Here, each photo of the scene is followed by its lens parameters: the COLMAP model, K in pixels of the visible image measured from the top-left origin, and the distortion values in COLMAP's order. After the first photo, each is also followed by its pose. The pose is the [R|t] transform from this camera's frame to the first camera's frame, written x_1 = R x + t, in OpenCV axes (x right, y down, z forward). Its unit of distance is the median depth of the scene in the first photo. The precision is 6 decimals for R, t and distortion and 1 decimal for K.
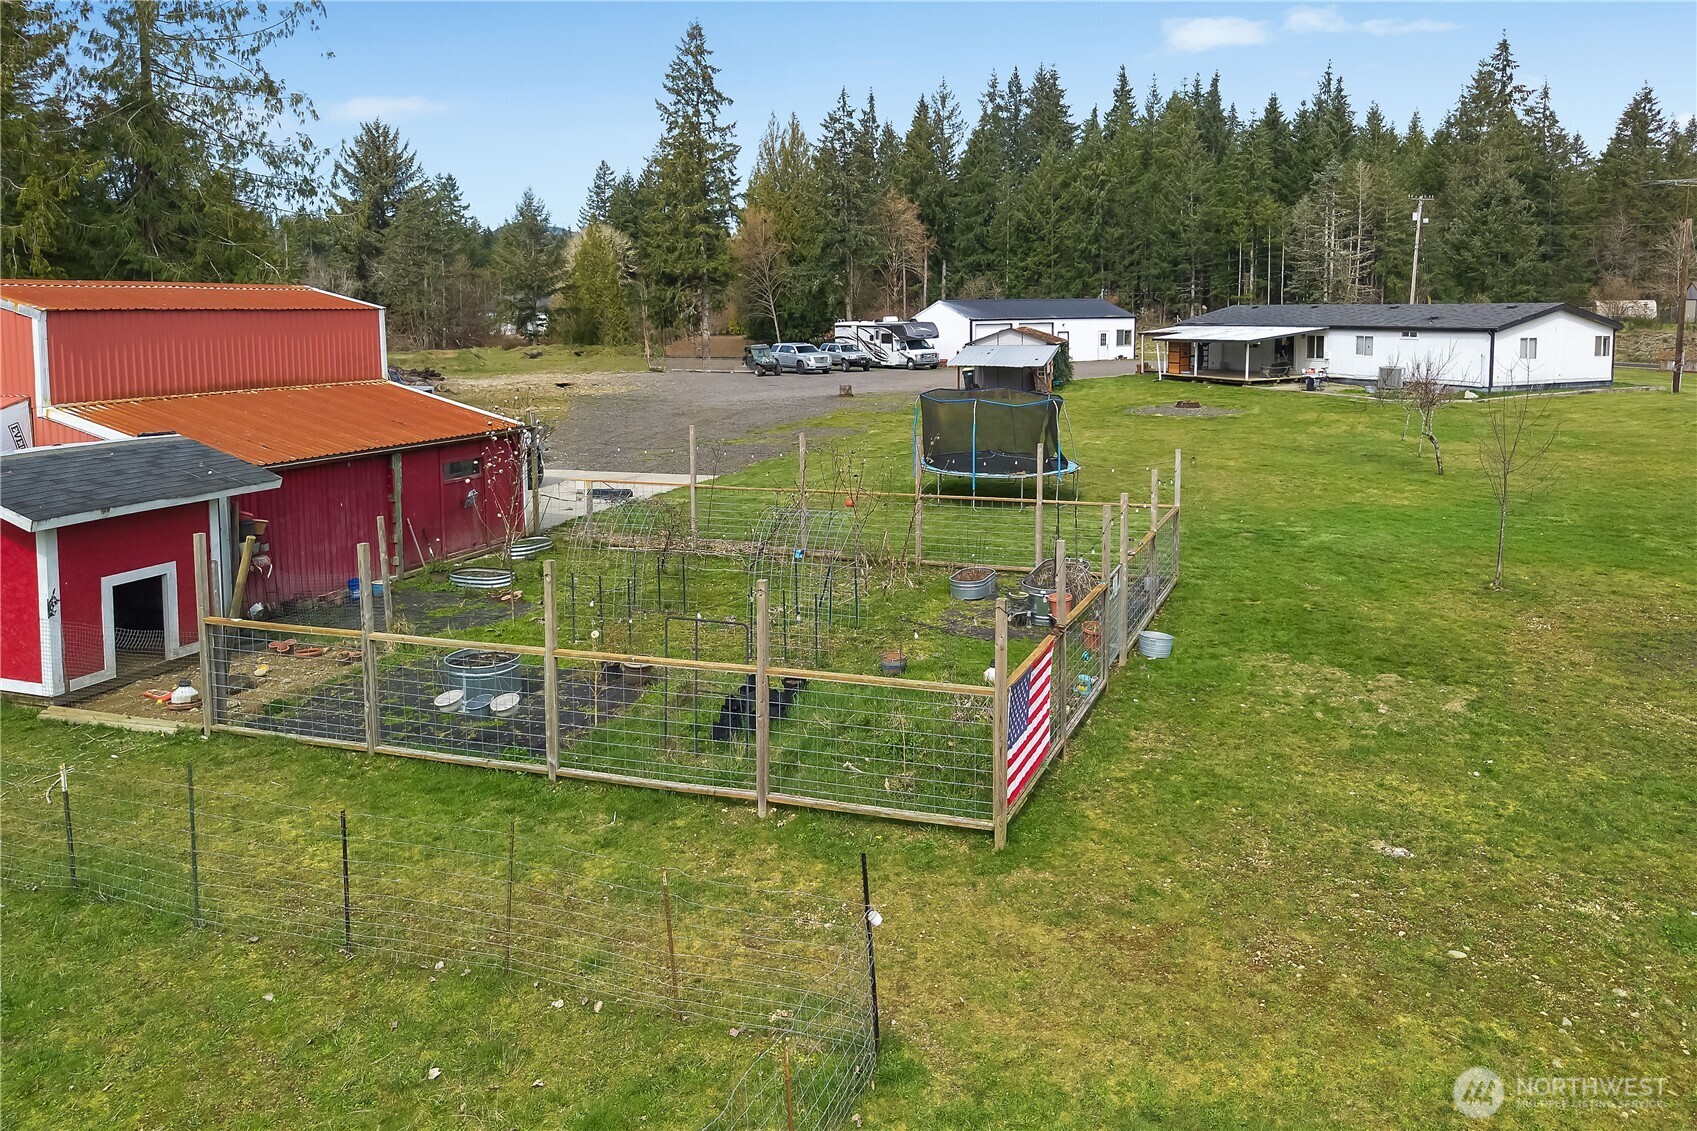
lens RADIAL K [[1330.0, 0, 852.3], [0, 1330.0, 593.1], [0, 0, 1]] dist [0.004021, -0.008434]
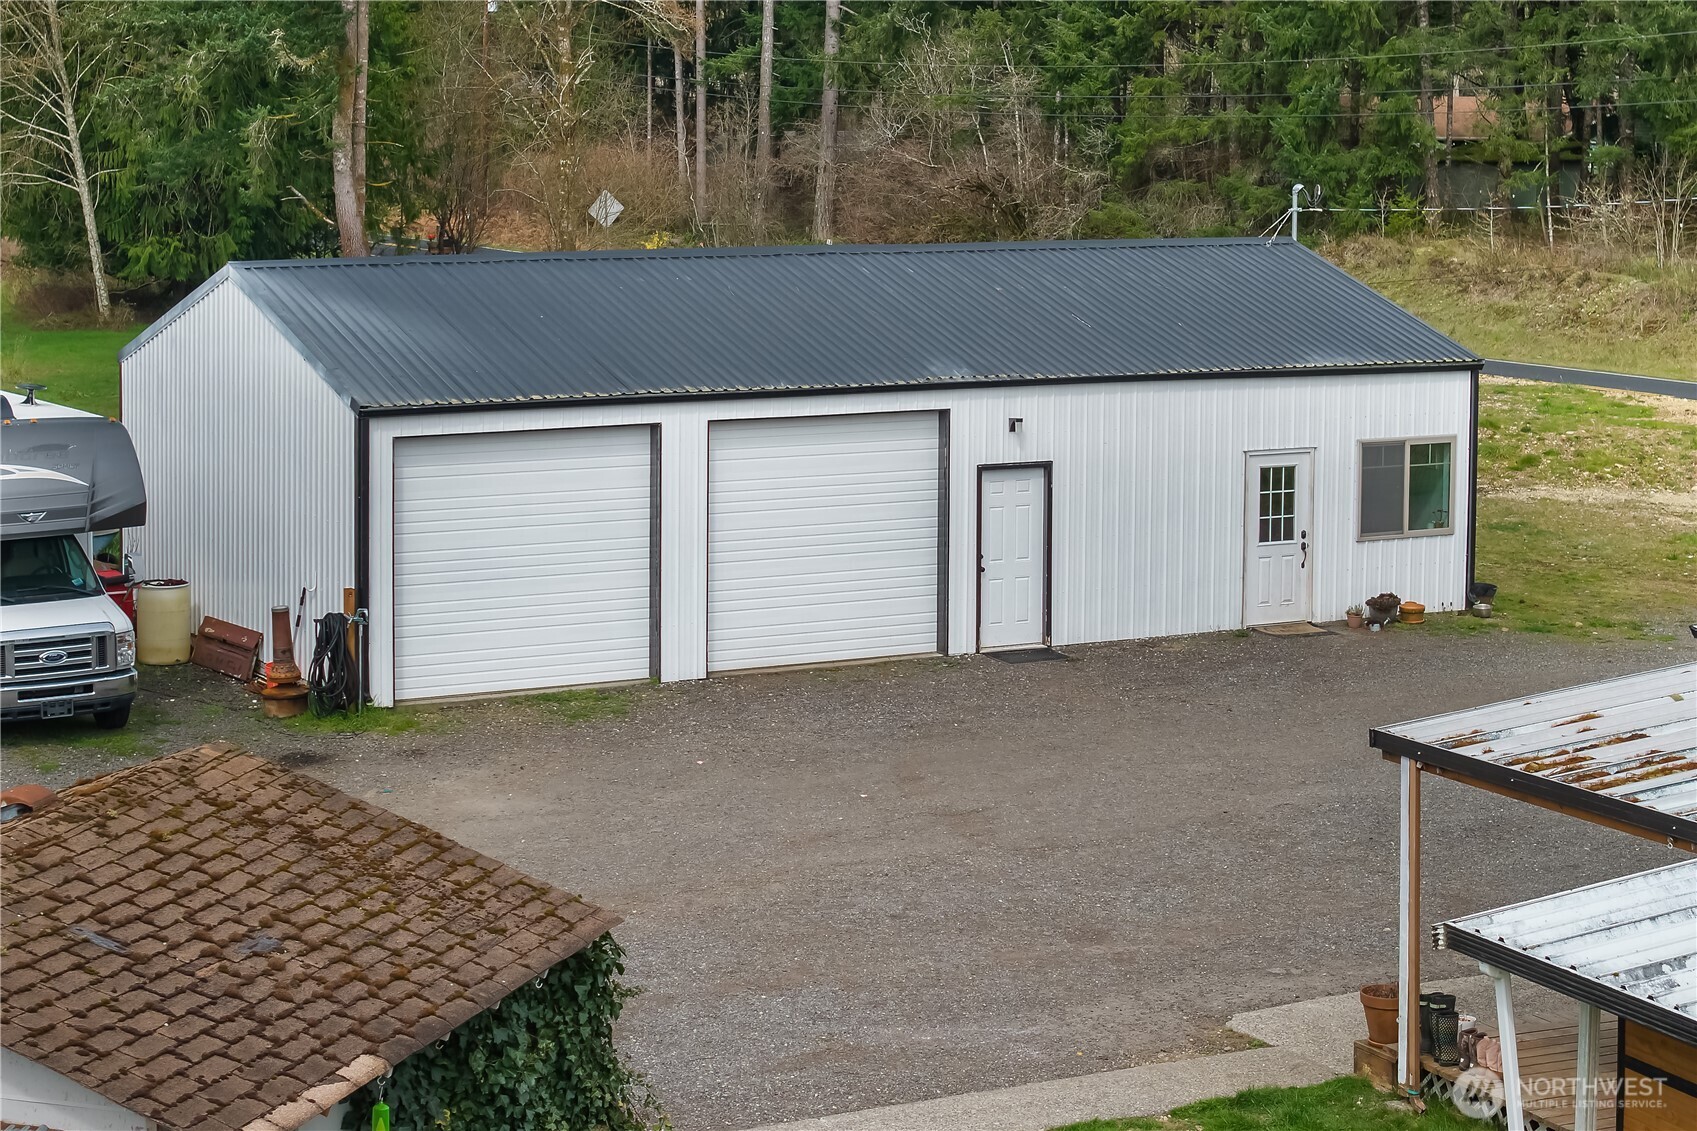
lens RADIAL K [[3433.6, 0, 848.5], [0, 3433.6, 565.5], [0, 0, 1]] dist [-0.366454, 4.273768]
pose [[0.999178, 0.037977, -0.014205, 0.097582], [-0.038894, 0.996711, -0.071092, -0.103543], [0.011459, 0.071586, 0.997369, 0.396974]]
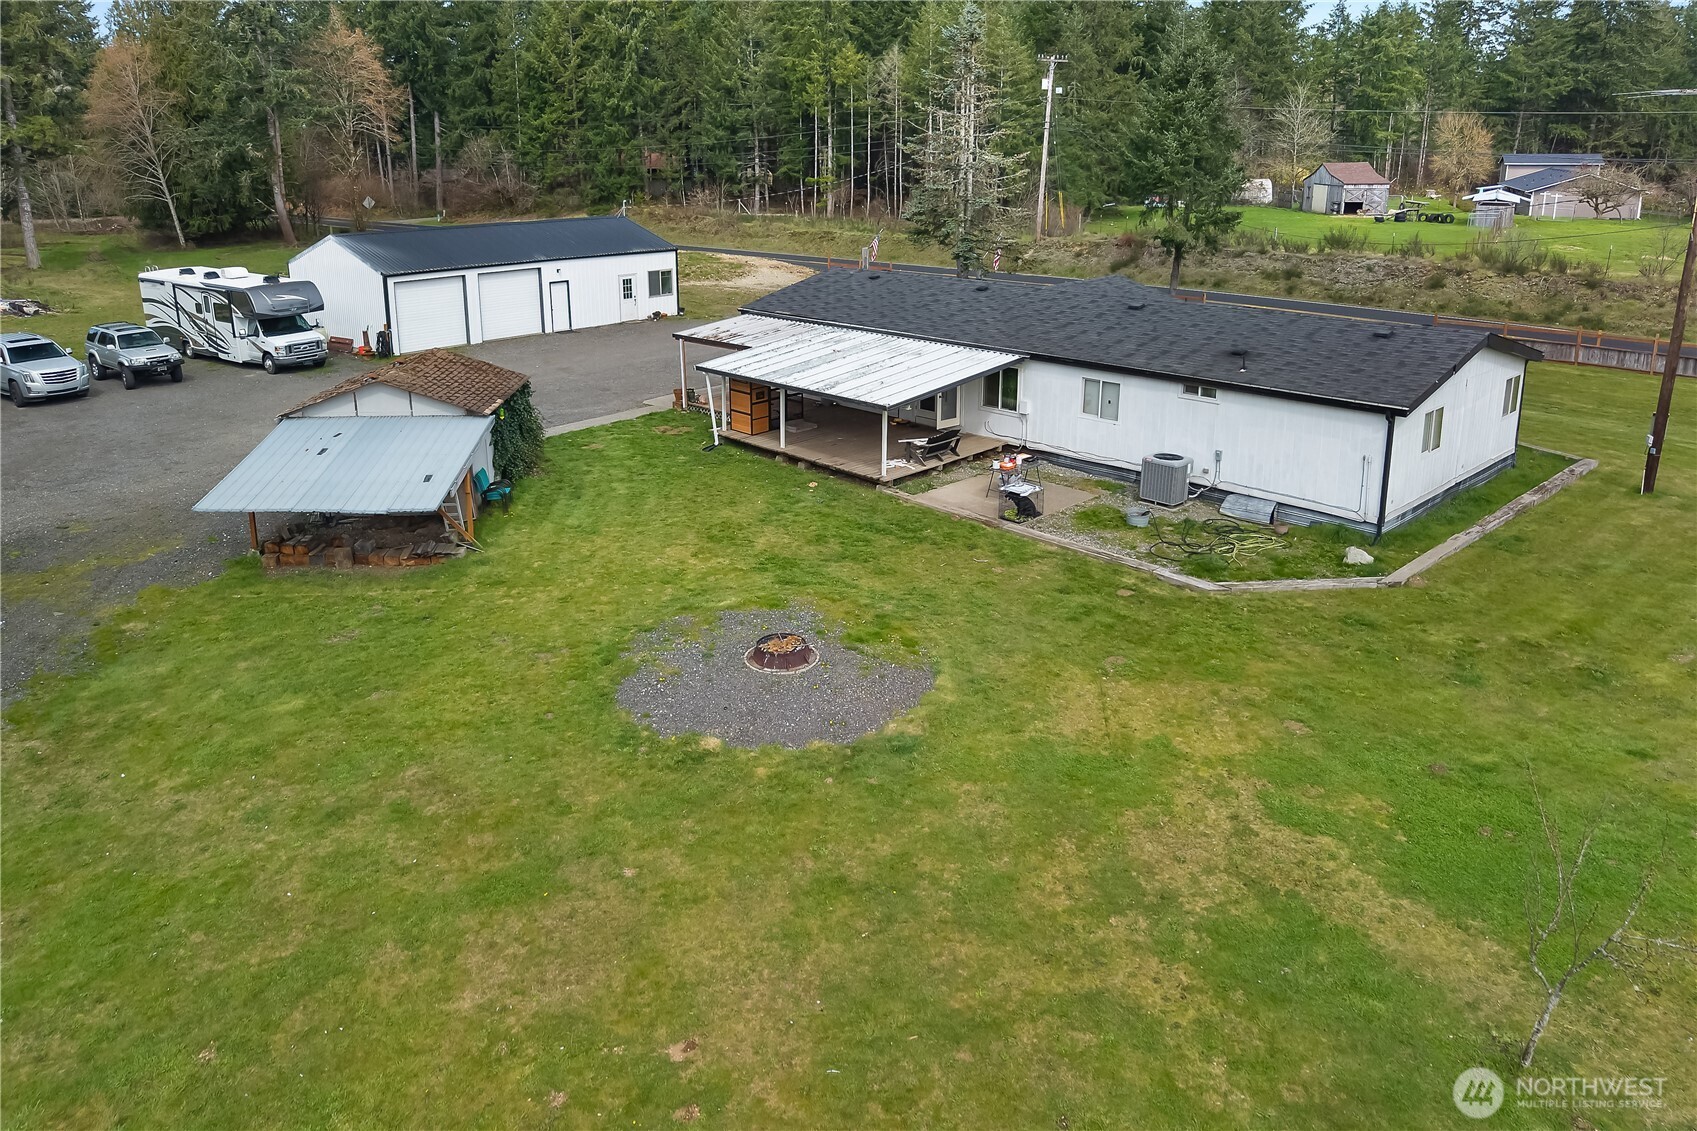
lens RADIAL K [[1315.6, 0, 764.9], [0, 1315.6, 557.2], [0, 0, 1]] dist [0.010980, -0.004406]
pose [[0.967550, -0.062551, 0.244816, 0.063070], [0.037622, 0.993738, 0.105215, -0.087700], [-0.249864, -0.092590, 0.963844, 0.257672]]
